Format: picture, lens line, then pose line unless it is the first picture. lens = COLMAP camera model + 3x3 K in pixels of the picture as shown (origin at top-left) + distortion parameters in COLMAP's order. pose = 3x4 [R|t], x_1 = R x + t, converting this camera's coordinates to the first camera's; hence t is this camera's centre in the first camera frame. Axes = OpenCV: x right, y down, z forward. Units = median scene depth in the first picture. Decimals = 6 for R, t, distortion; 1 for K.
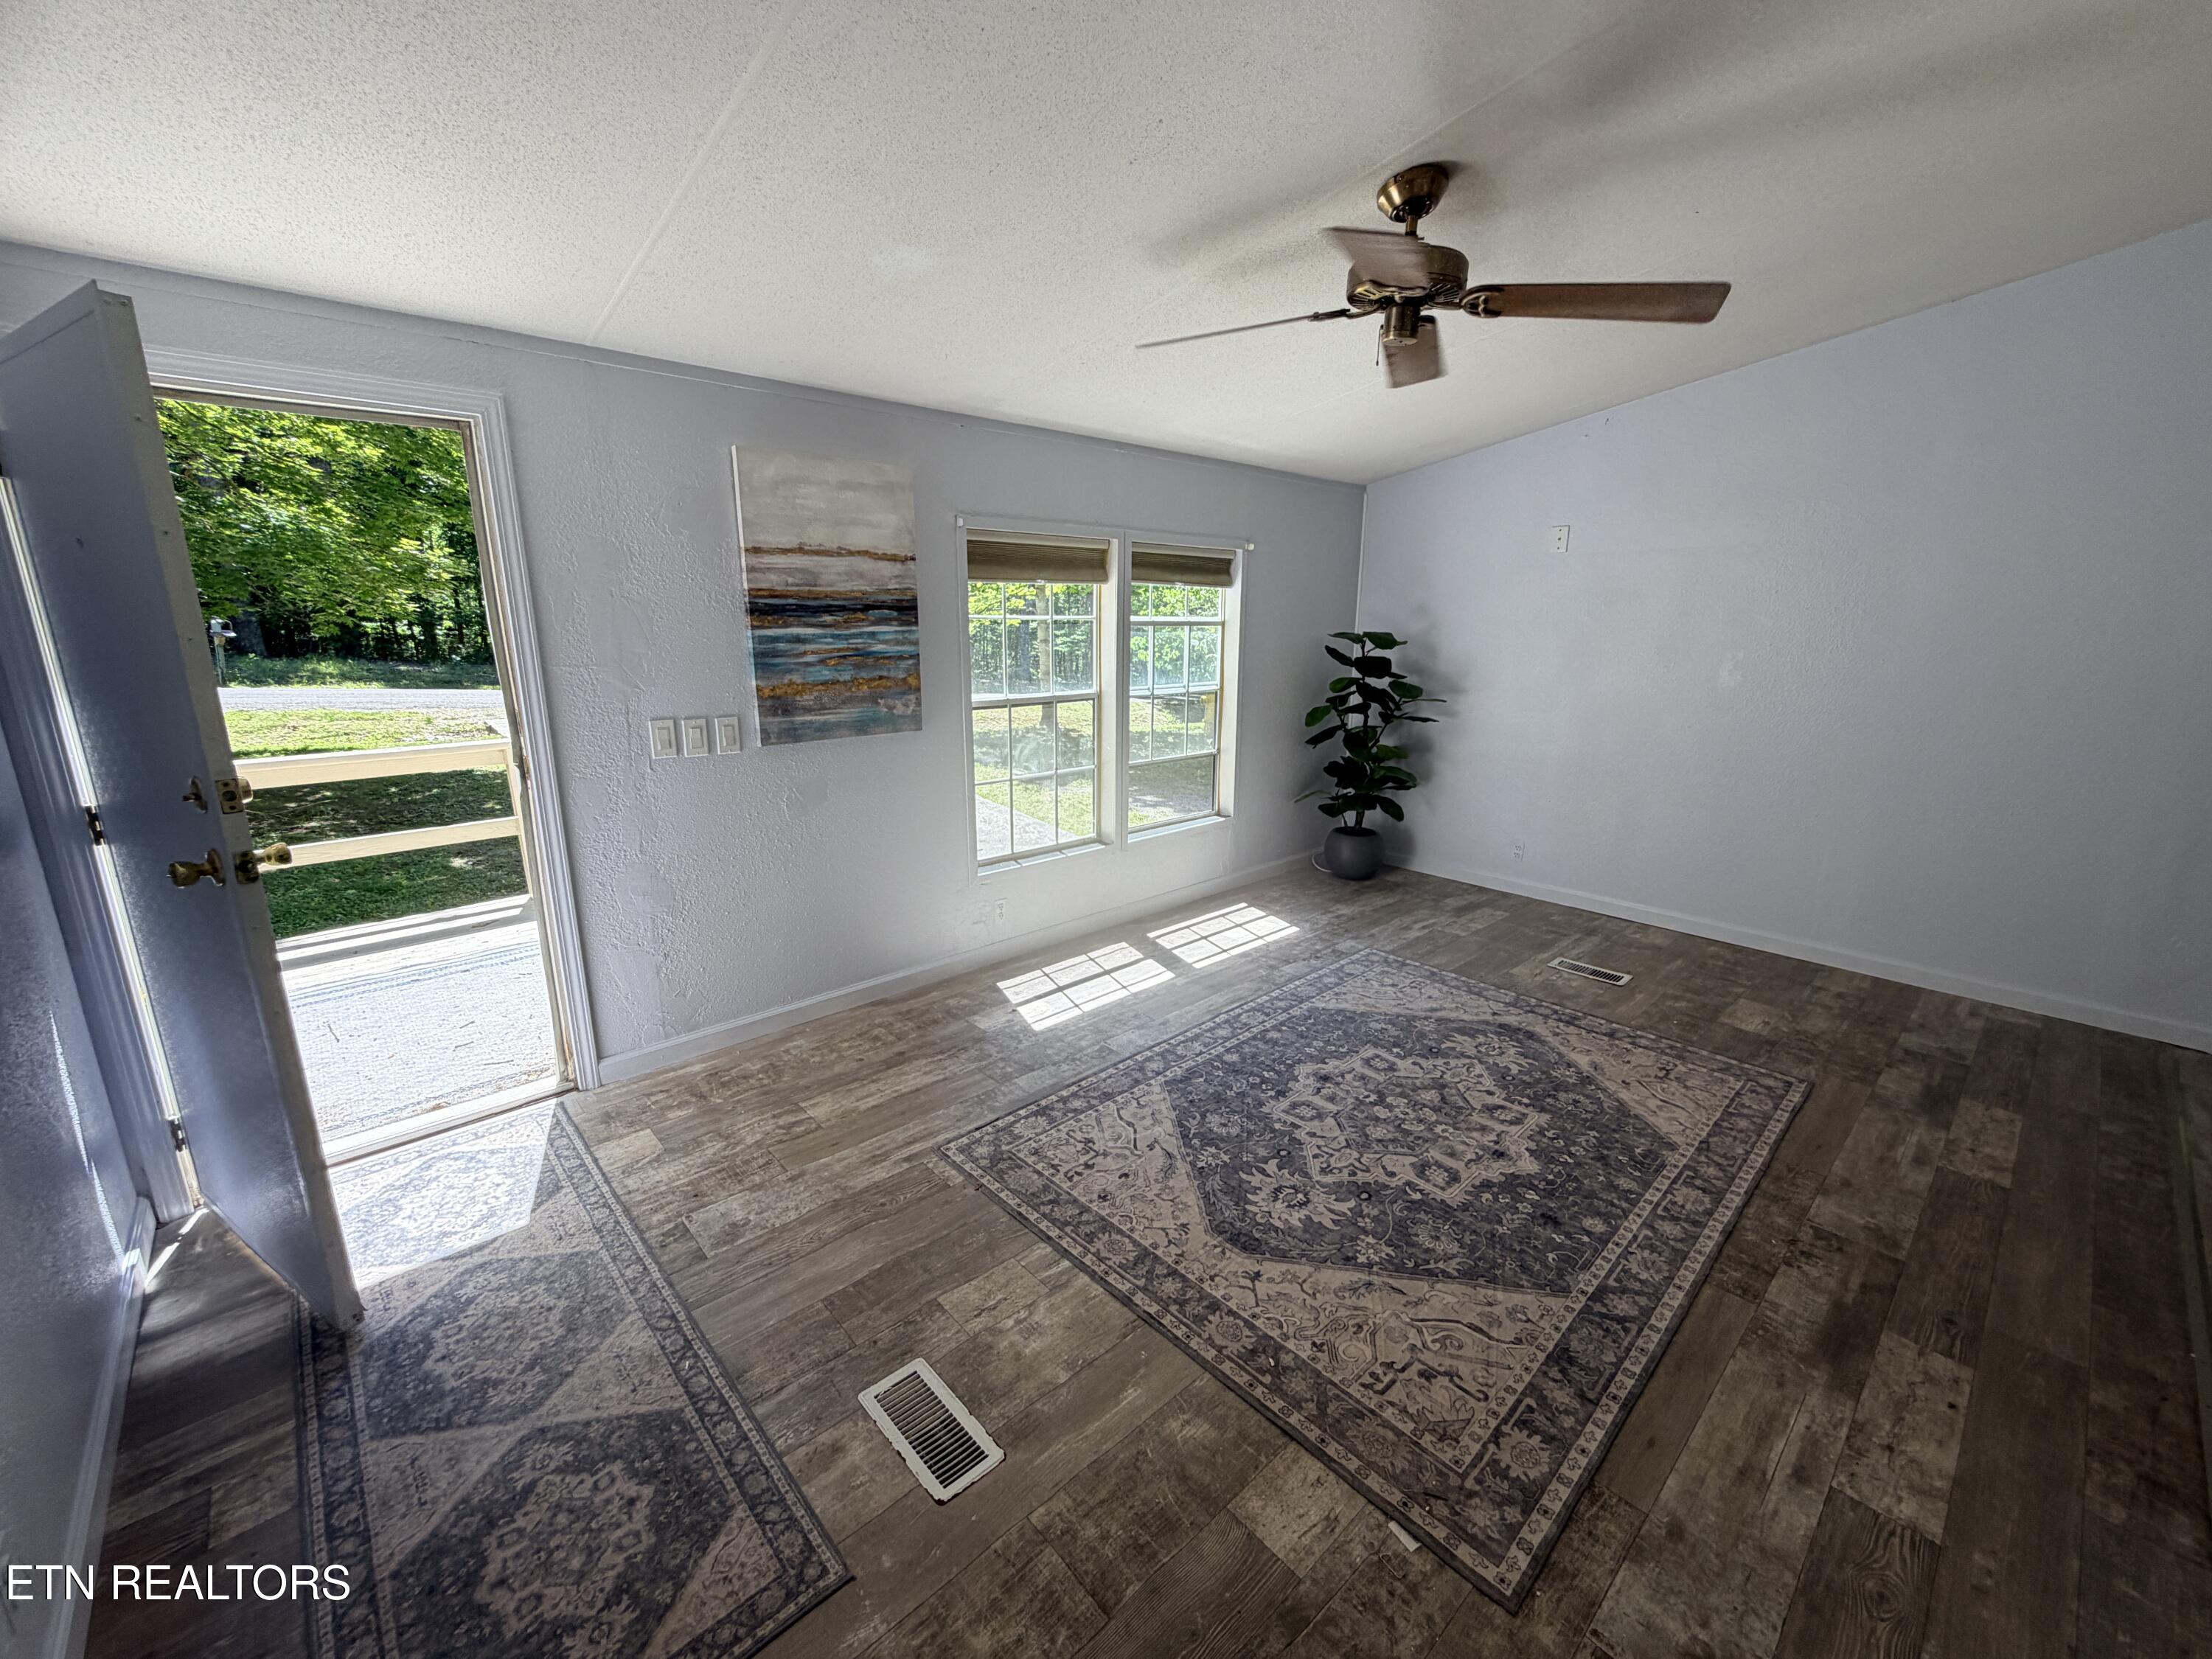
lens RADIAL K [[880.2, 0, 1100.8], [0, 880.2, 827.9], [0, 0, 1]] dist [0.000162, 0.000188]
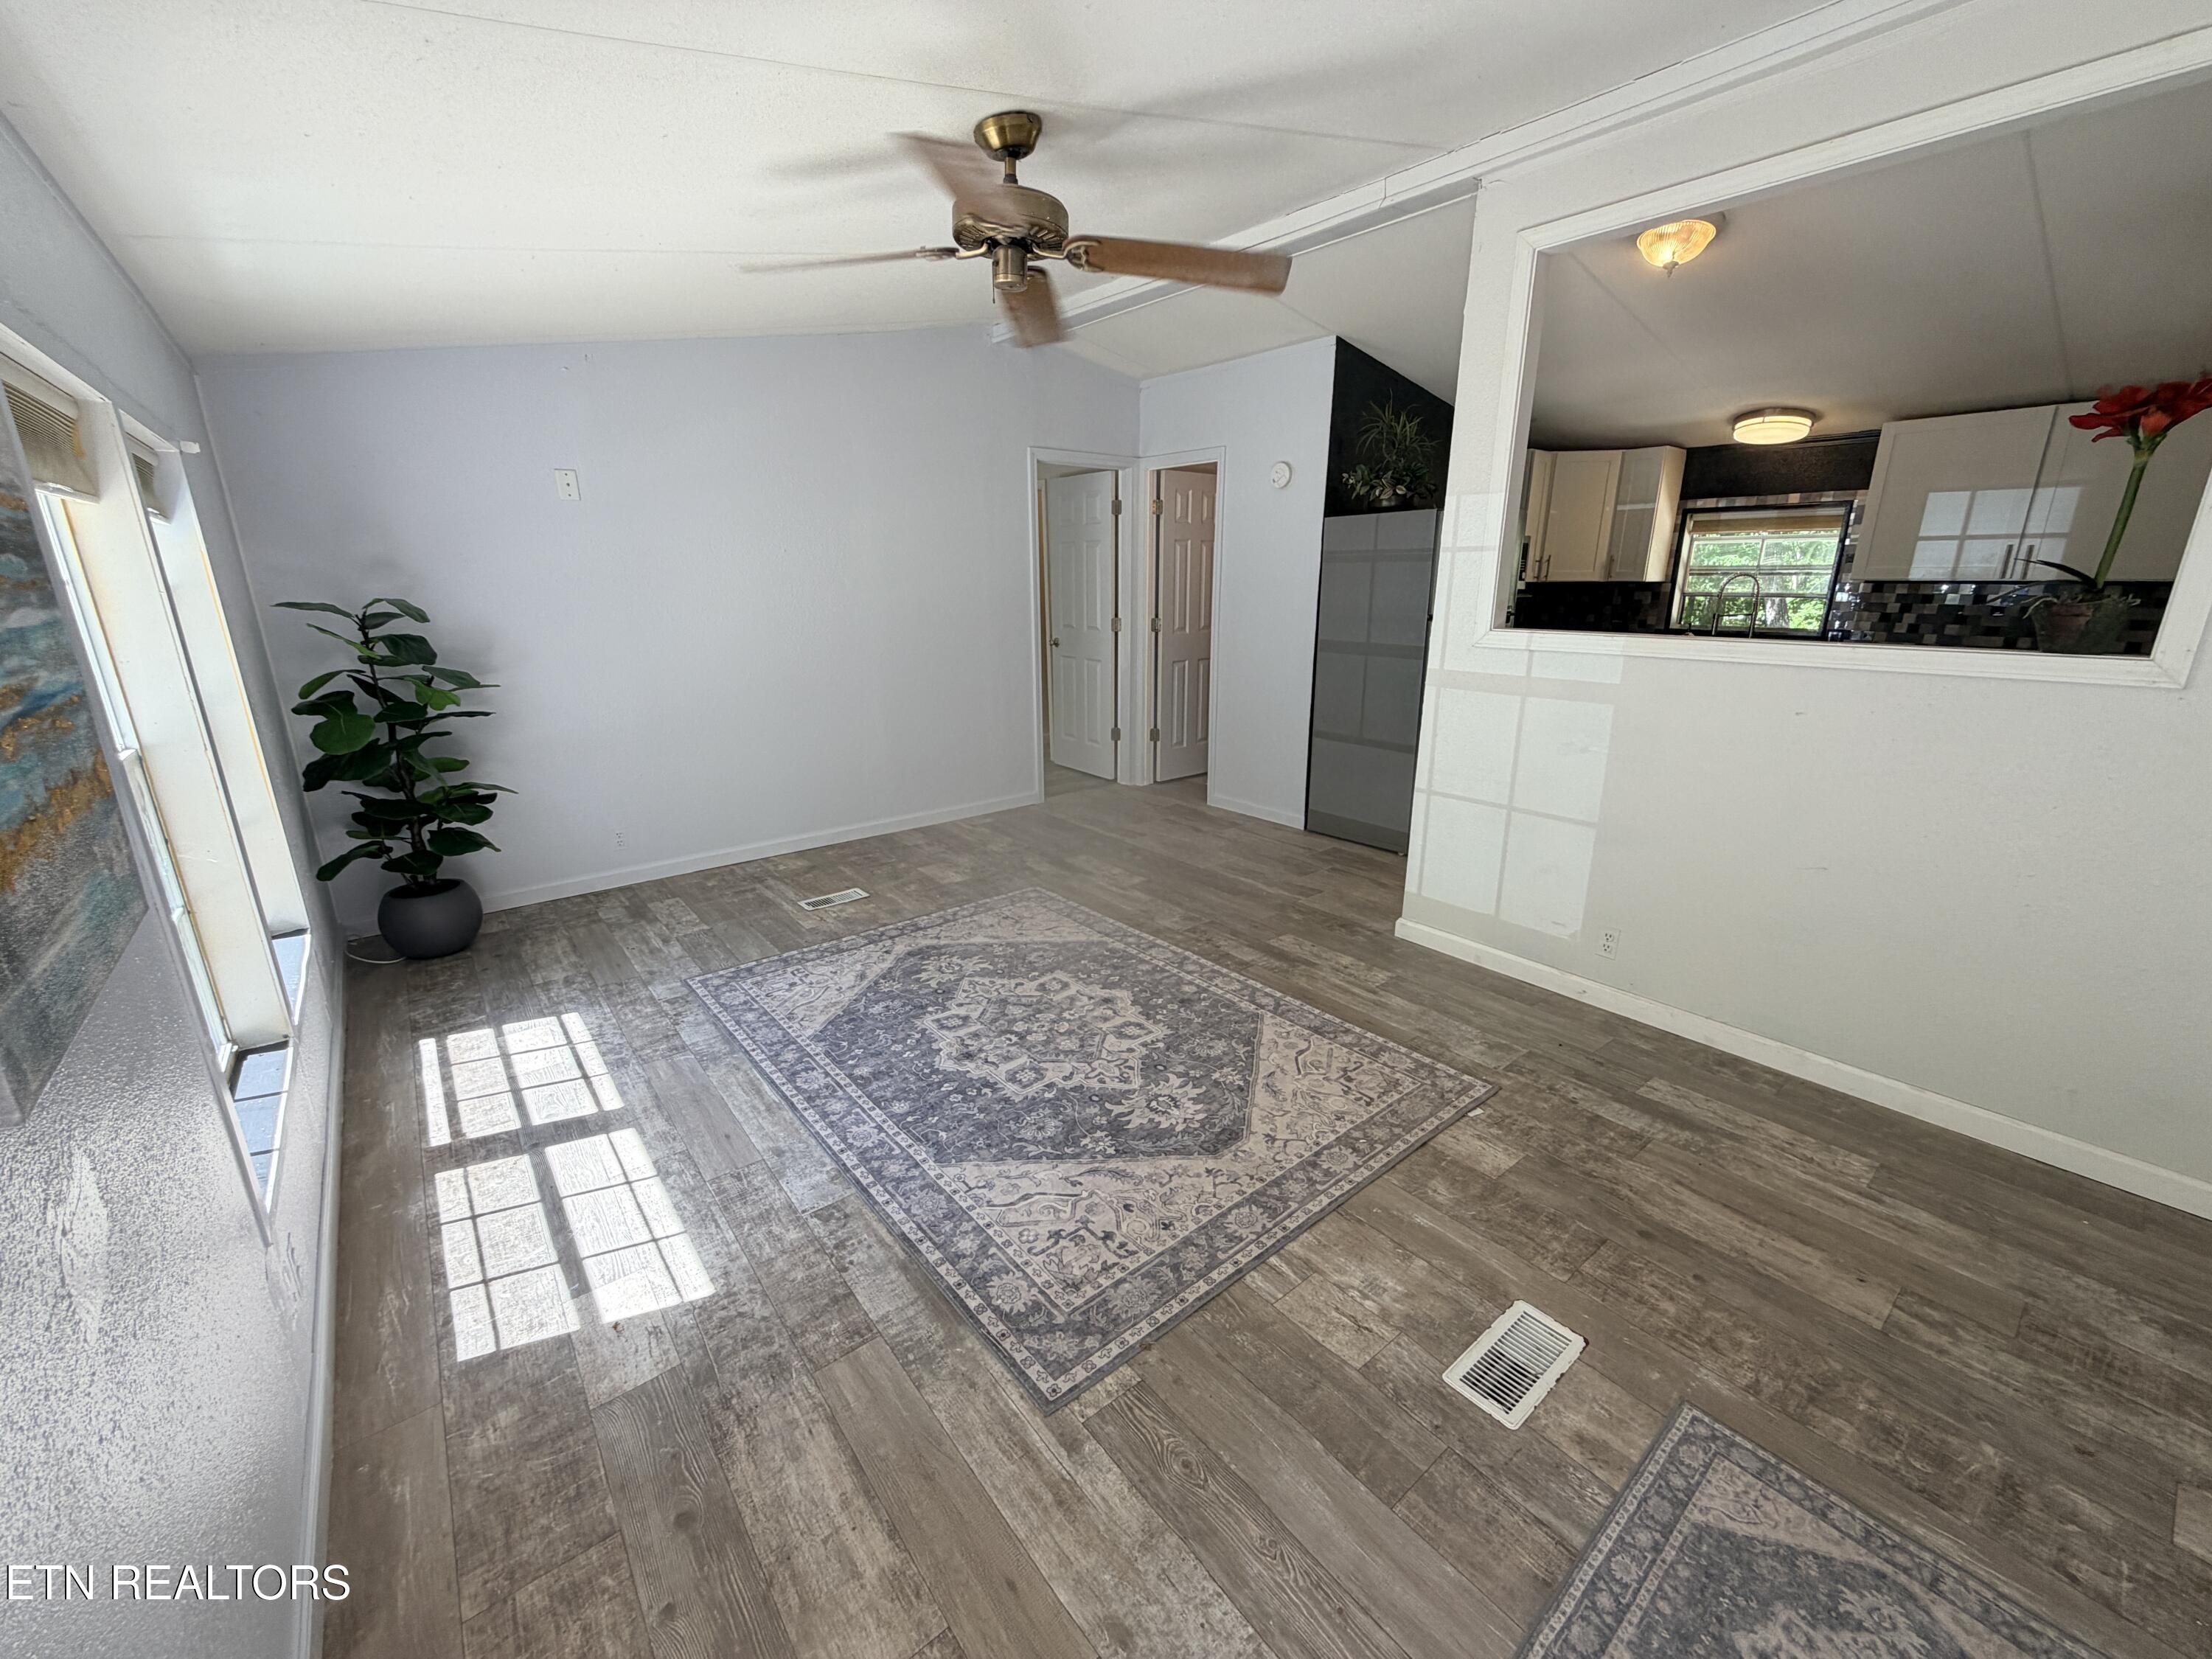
lens RADIAL K [[880.2, 0, 1100.8], [0, 880.2, 827.9], [0, 0, 1]] dist [0.000162, 0.000188]
pose [[0.065499, -0.283418, 0.956757, -0.589025], [0.244648, 0.934113, 0.259962, -0.163244], [-0.967397, 0.217042, 0.130521, 0.684289]]
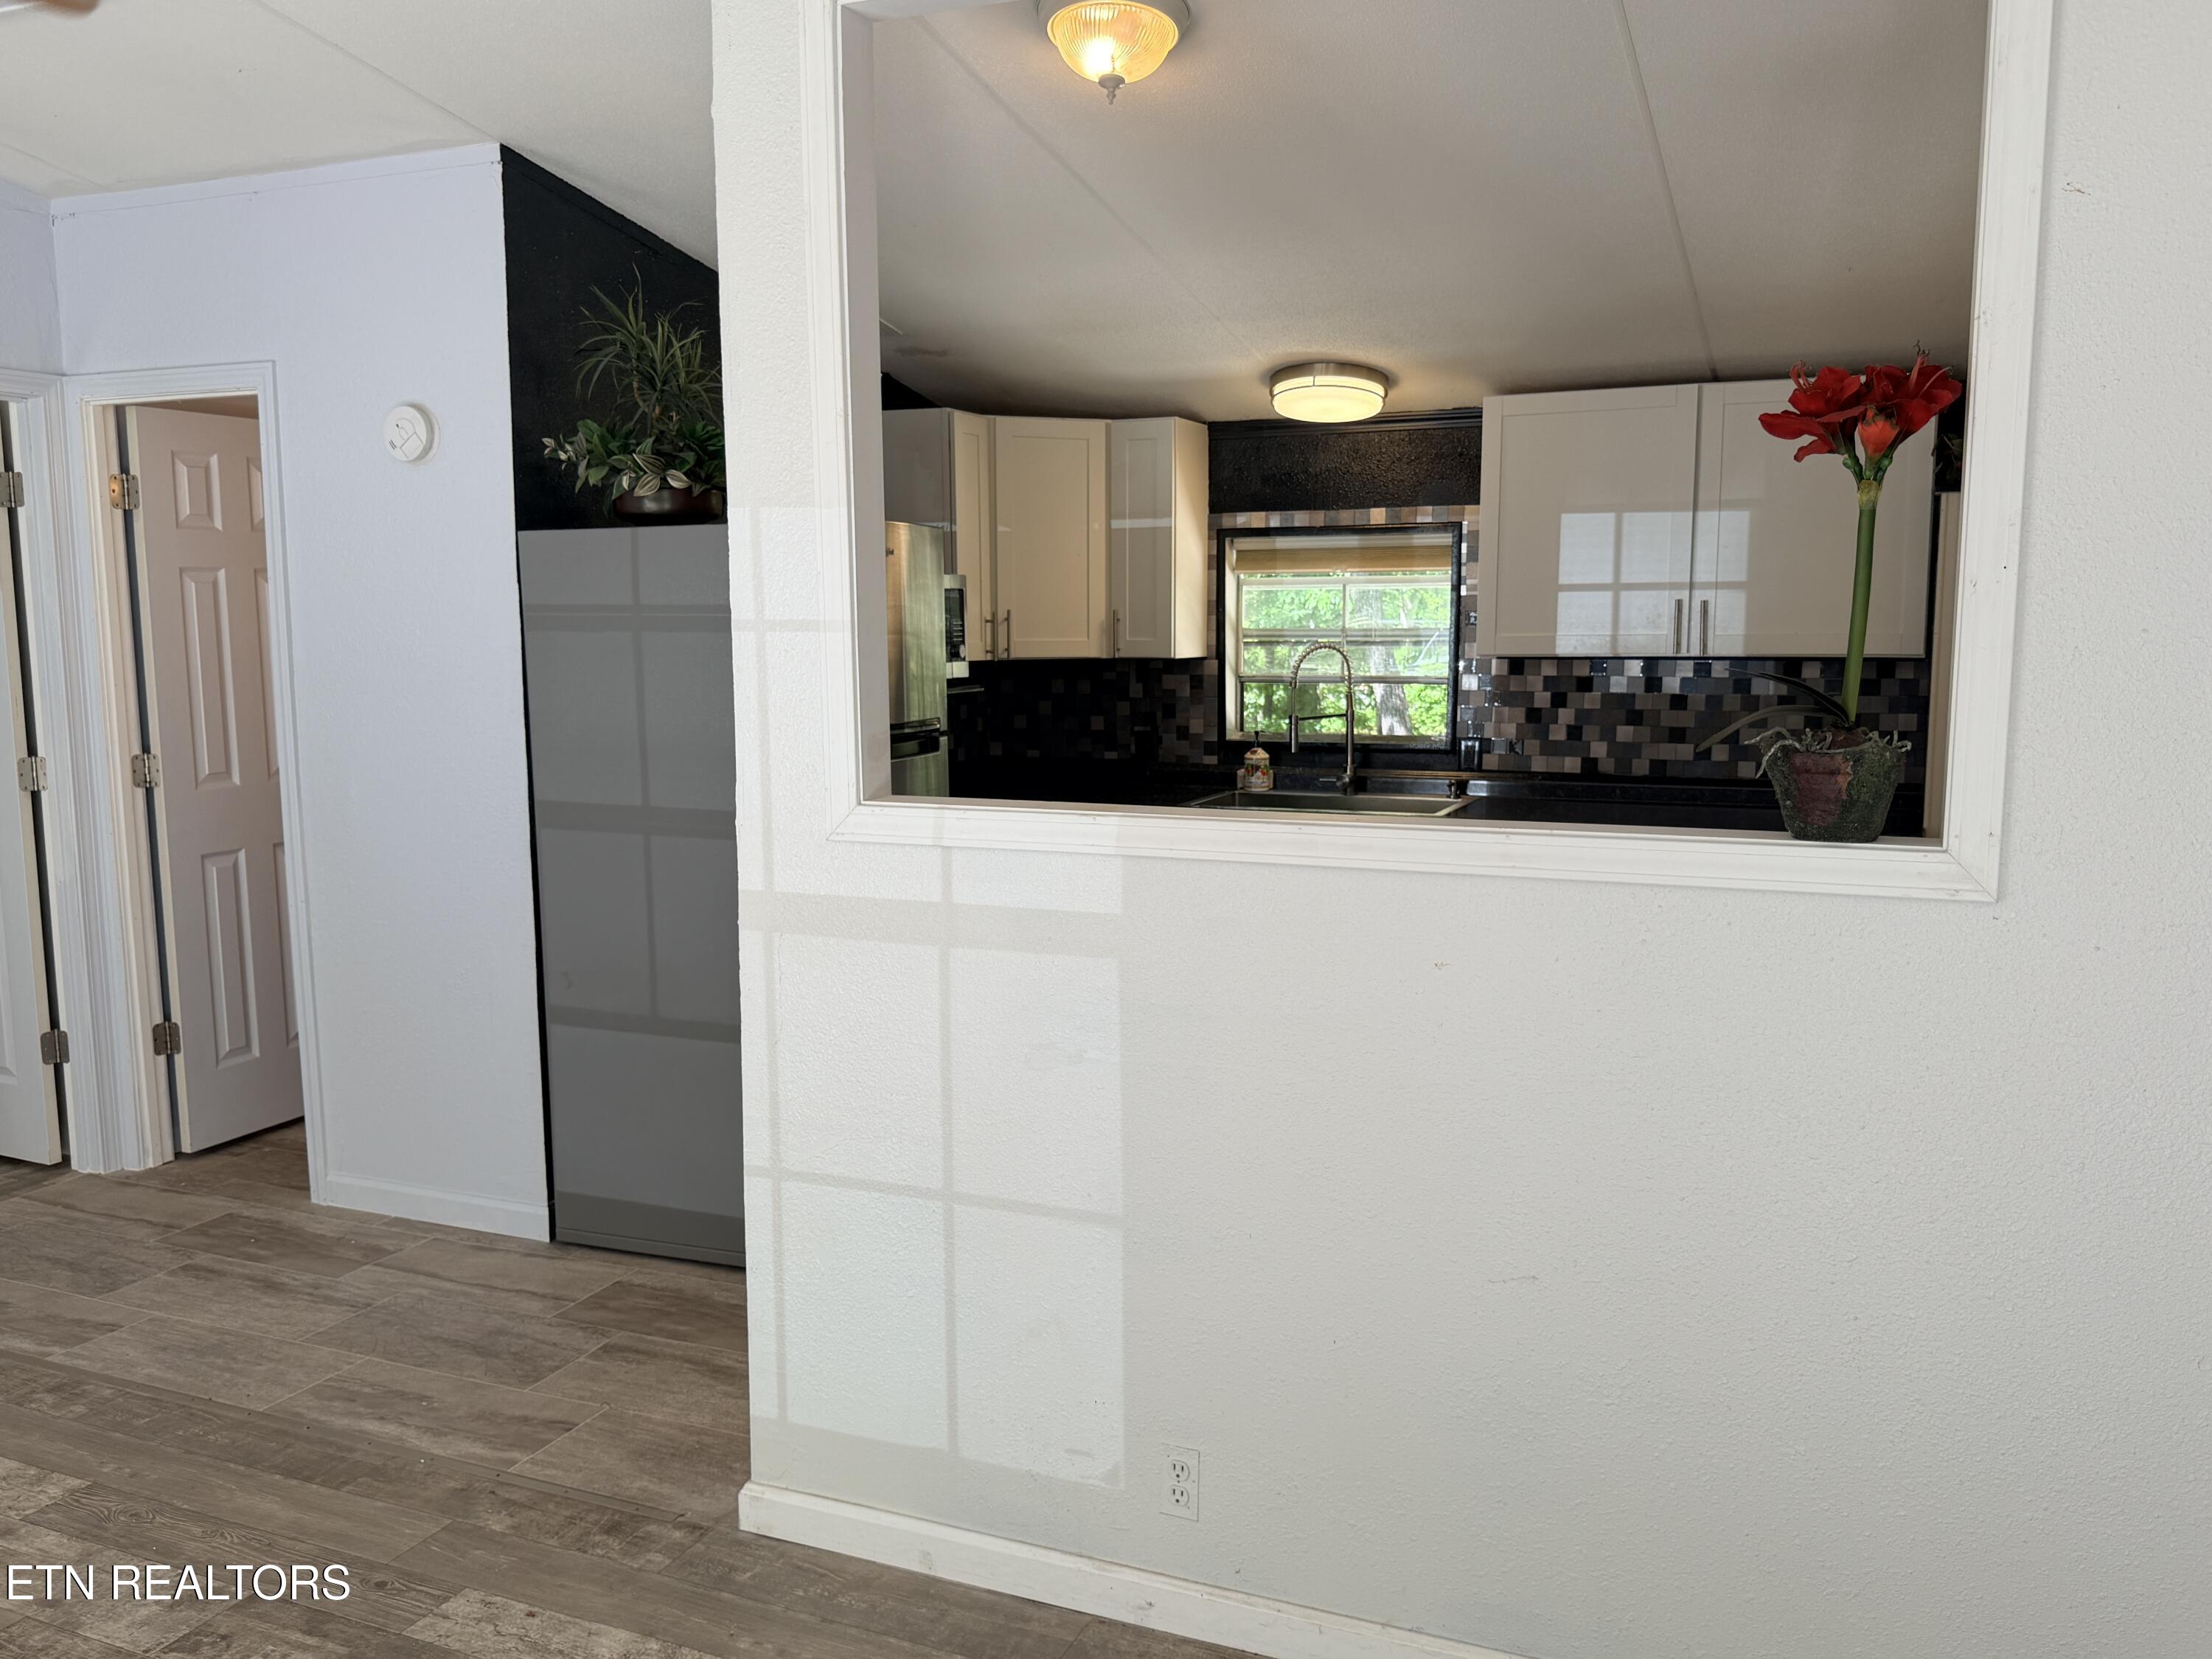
lens RADIAL K [[1758.9, 0, 1115.2], [0, 1758.9, 845.3], [0, 0, 1]] dist [0.132555, -0.217804]
pose [[-0.409790, -0.126360, 0.903385, -0.382433], [0.220964, 0.947112, 0.232709, -0.163477], [-0.885012, 0.294977, -0.360196, 0.537375]]
